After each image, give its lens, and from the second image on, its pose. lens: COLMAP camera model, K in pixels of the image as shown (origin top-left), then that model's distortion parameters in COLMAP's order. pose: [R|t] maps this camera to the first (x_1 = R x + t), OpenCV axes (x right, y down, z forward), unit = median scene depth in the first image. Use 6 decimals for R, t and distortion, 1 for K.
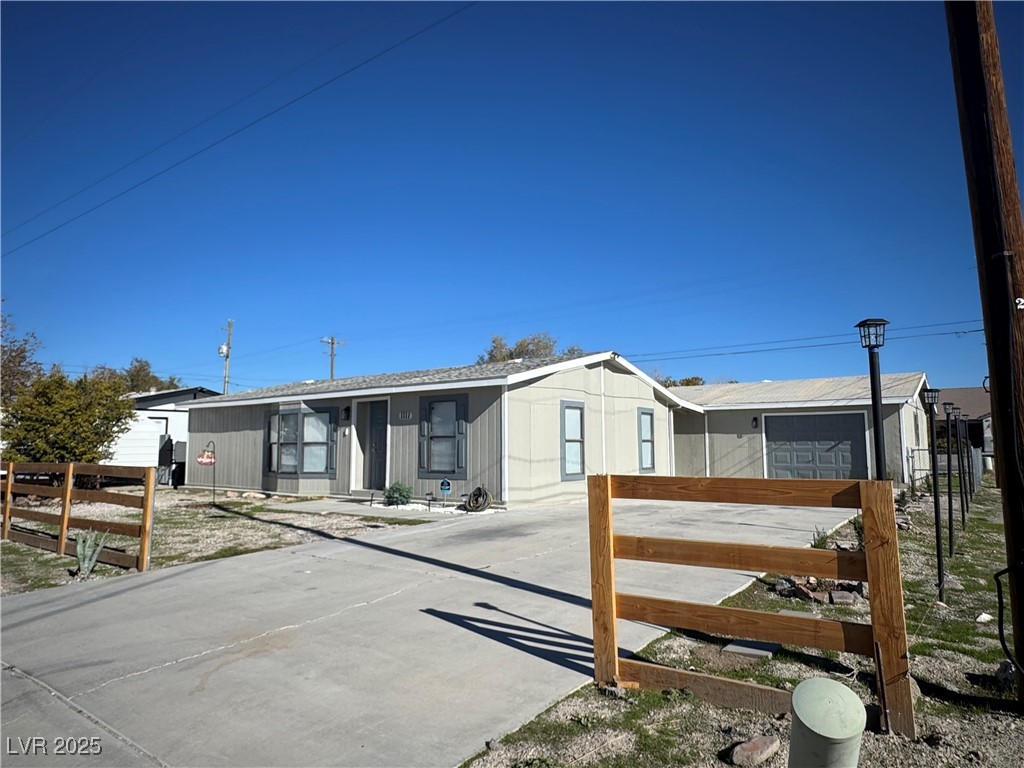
lens RADIAL K [[644.2, 0, 512.0], [0, 644.2, 384.0], [0, 0, 1]] dist [-0.003330, -0.000388]
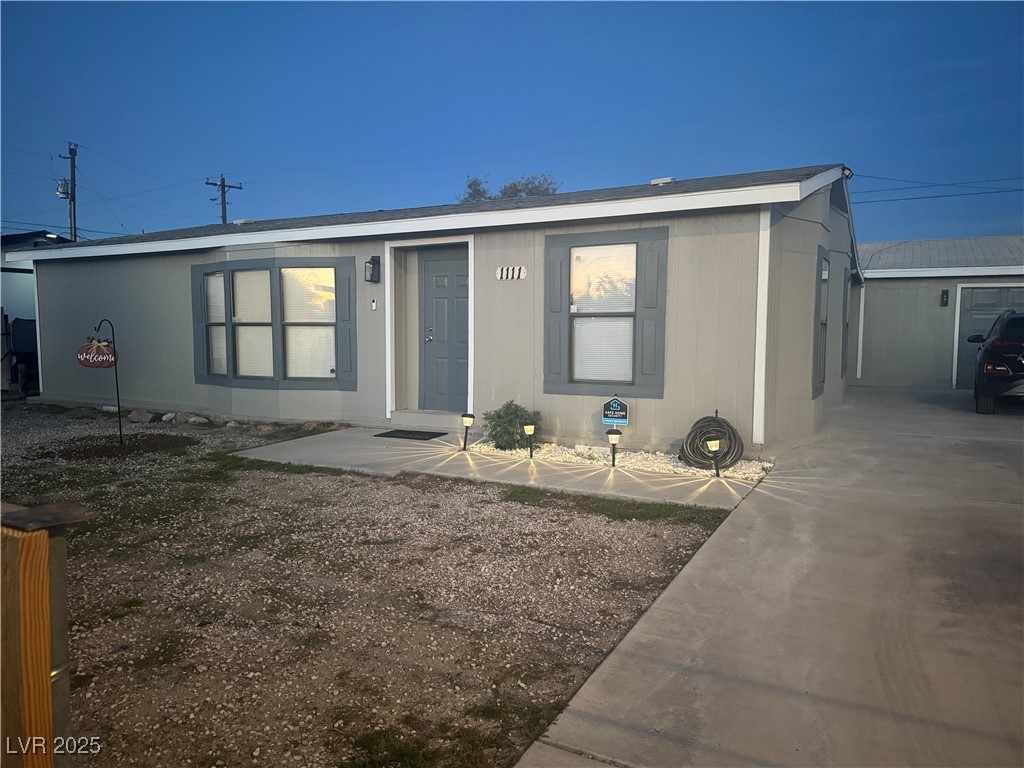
lens RADIAL K [[712.7, 0, 512.0], [0, 712.7, 384.0], [0, 0, 1]] dist [0.056020, -0.085605]
pose [[0.991067, -0.004332, 0.133294, -0.223610], [-0.019236, 0.984378, 0.175016, 0.034165], [-0.131970, -0.176017, 0.975501, 0.399360]]
